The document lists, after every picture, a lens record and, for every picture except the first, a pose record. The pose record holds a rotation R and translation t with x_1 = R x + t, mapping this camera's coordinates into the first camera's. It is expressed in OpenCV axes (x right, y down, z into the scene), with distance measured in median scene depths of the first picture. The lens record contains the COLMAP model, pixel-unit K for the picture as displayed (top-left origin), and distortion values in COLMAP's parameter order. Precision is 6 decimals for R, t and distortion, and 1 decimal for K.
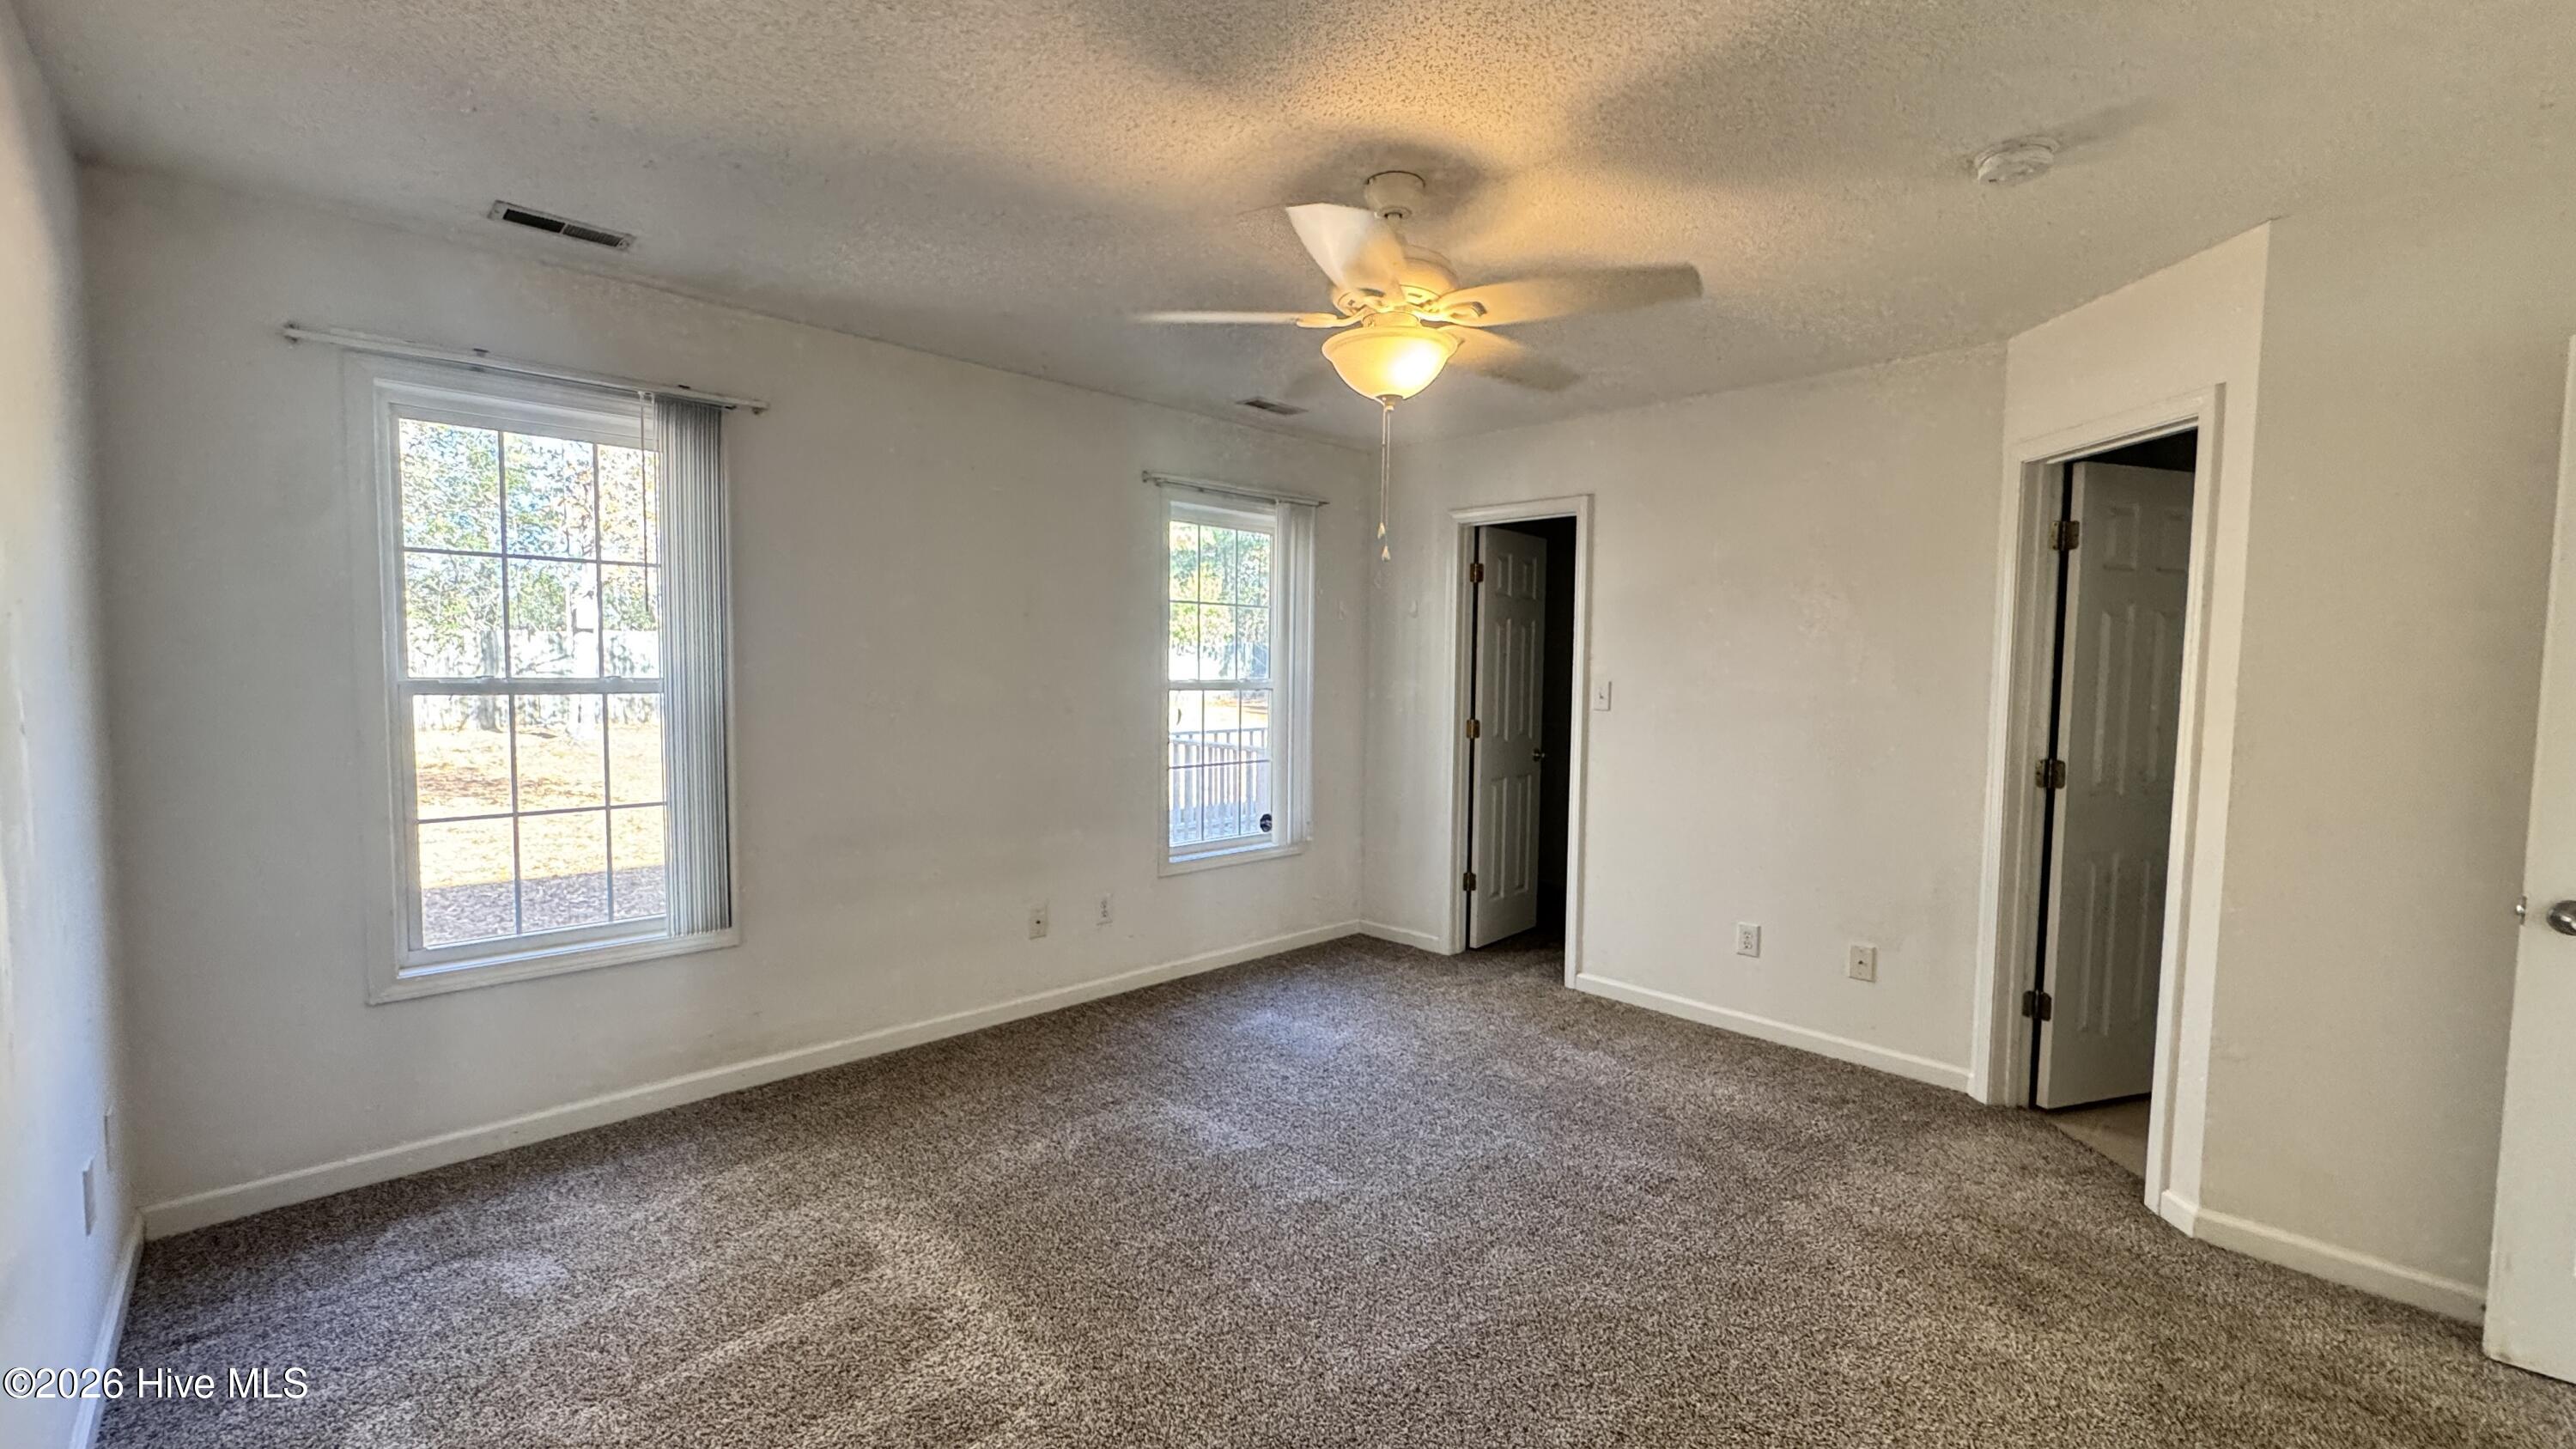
lens RADIAL K [[1034.6, 0, 1289.7], [0, 1034.6, 721.6], [0, 0, 1]] dist [-0.001333, 0.000237]
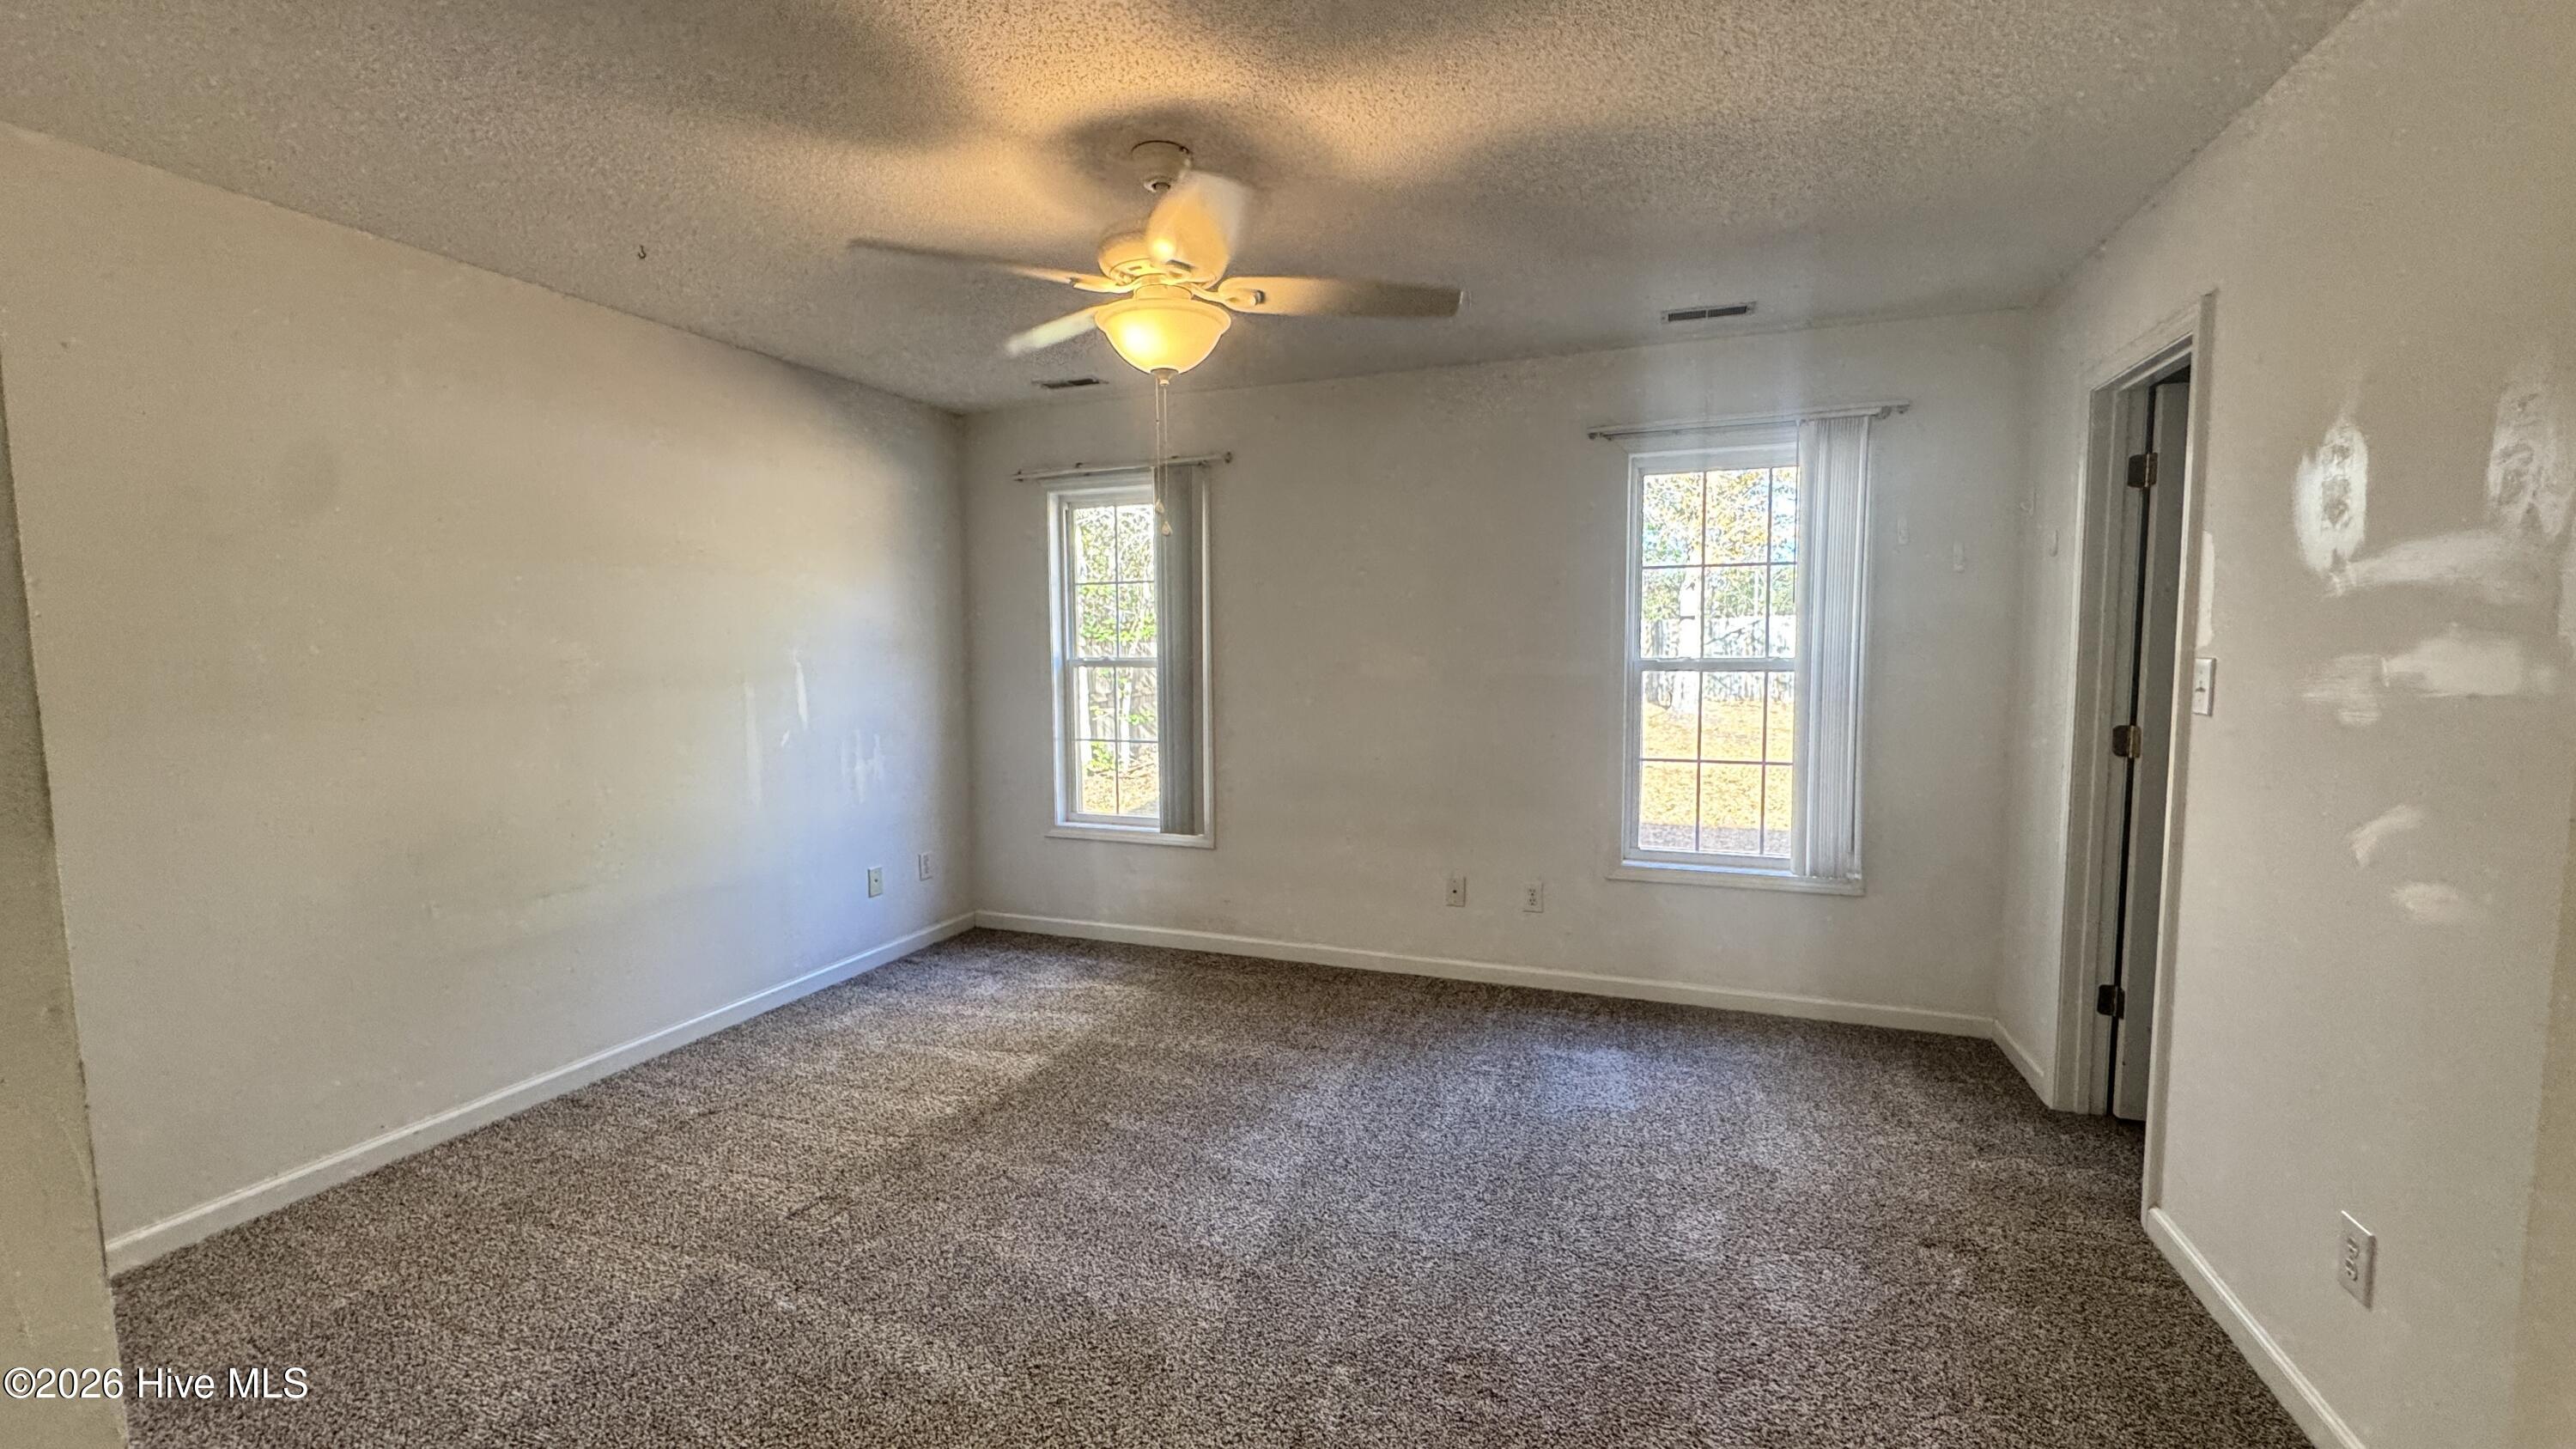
lens RADIAL K [[1034.6, 0, 1288.6], [0, 1034.6, 734.4], [0, 0, 1]] dist [-0.001333, 0.000237]
pose [[0.421967, 0.065019, -0.904277, 0.714608], [-0.036744, 0.997832, 0.054600, -0.017394], [0.905866, 0.010188, 0.423441, 0.466709]]
